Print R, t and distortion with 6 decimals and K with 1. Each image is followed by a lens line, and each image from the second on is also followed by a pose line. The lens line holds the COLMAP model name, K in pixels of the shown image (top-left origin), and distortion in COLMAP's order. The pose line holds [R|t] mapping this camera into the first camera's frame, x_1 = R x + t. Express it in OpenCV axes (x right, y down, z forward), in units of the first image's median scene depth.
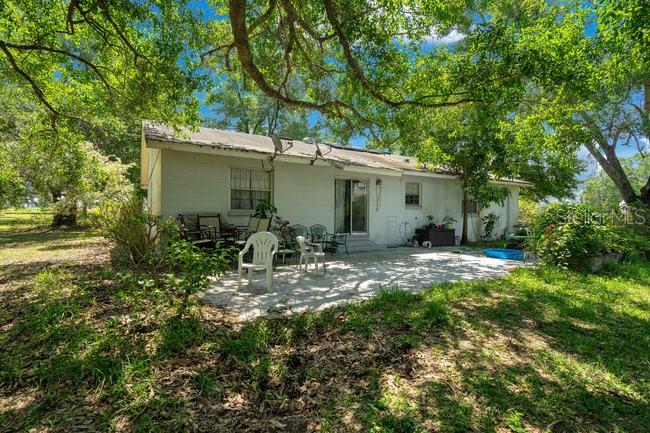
lens RADIAL K [[312.4, 0, 325.0], [0, 312.4, 216.5], [0, 0, 1]] dist [-0.000986, -0.000059]
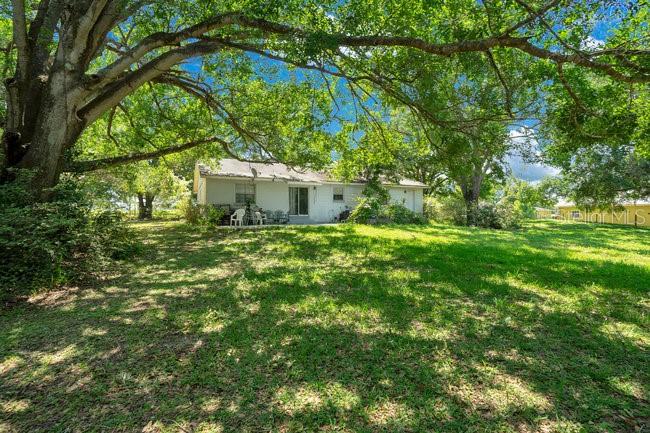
lens RADIAL K [[312.4, 0, 325.0], [0, 312.4, 216.5], [0, 0, 1]] dist [-0.000986, -0.000059]
pose [[0.993650, -0.007915, -0.112234, 0.482069], [0.007728, 0.999968, -0.002106, 0.070602], [0.112248, 0.001226, 0.993680, -0.947386]]
